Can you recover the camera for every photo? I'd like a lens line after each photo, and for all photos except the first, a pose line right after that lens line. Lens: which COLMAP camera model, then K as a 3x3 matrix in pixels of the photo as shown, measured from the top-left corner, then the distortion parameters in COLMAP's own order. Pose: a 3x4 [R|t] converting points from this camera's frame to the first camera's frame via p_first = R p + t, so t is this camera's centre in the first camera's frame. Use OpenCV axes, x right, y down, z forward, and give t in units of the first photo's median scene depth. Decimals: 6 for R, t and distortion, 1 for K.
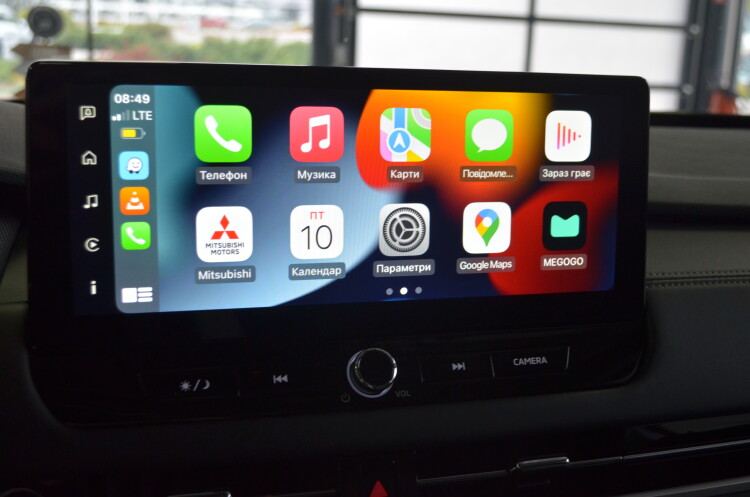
lens RADIAL K [[900.7, 0, 375.0], [0, 900.7, 248.5], [0, 0, 1]] dist [-0.025834, 0.000215]
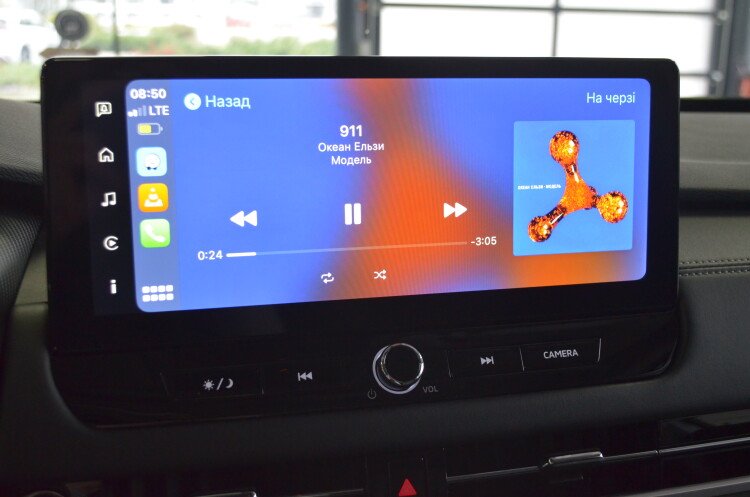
lens RADIAL K [[900.7, 0, 375.0], [0, 900.7, 248.5], [0, 0, 1]] dist [-0.025834, 0.000215]
pose [[0.999294, -0.019682, -0.031998, 0.004961], [0.019839, 0.999793, 0.004580, 0.002561], [0.031901, -0.005212, 0.999477, 0.020882]]
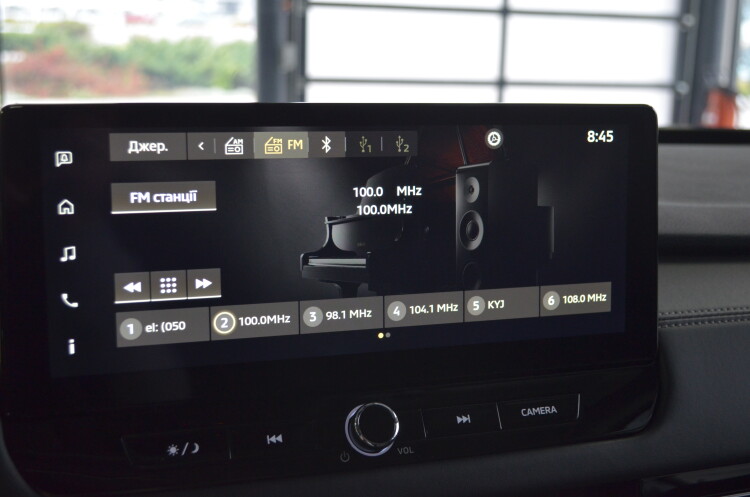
lens RADIAL K [[1031.8, 0, 375.0], [0, 1031.8, 248.5], [0, 0, 1]] dist [0.003998, -0.007040]
pose [[0.998876, -0.022129, 0.041920, -0.038533], [0.023168, 0.999432, -0.024472, -0.021045], [-0.041355, 0.025416, 0.998821, -0.066123]]
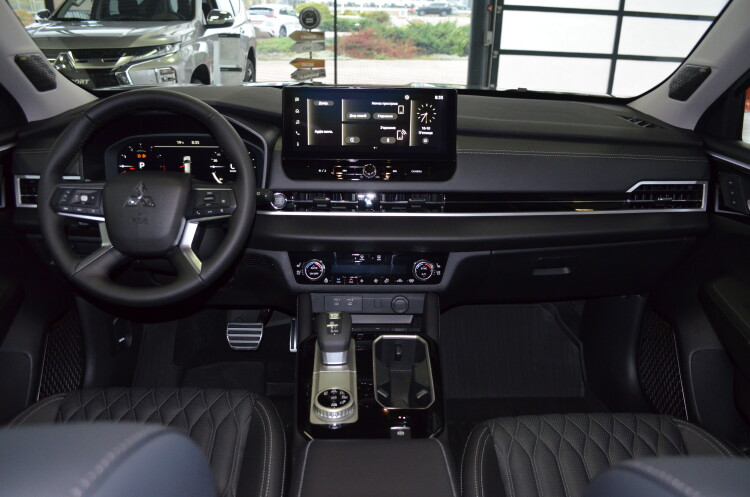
lens RADIAL K [[578.7, 0, 375.0], [0, 578.7, 248.5], [0, 0, 1]] dist [-0.086928, 0.013574]
pose [[0.970978, 0.073517, -0.227591, 0.550564], [-0.038944, 0.987484, 0.152833, 0.084613], [0.235978, -0.139534, 0.961688, -1.249502]]
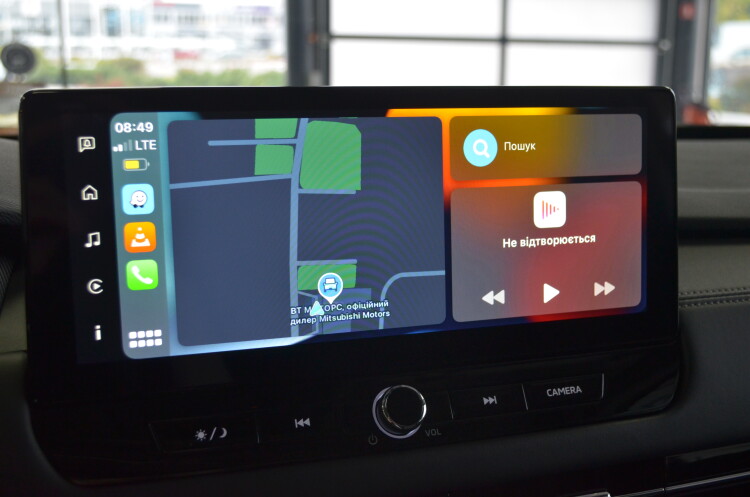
lens RADIAL K [[900.7, 0, 375.0], [0, 900.7, 248.5], [0, 0, 1]] dist [-0.025834, 0.000215]
pose [[0.999039, -0.037984, 0.021873, -0.040172], [0.038574, 0.998885, -0.027229, -0.005895], [-0.020814, 0.028046, 0.999390, 0.060308]]
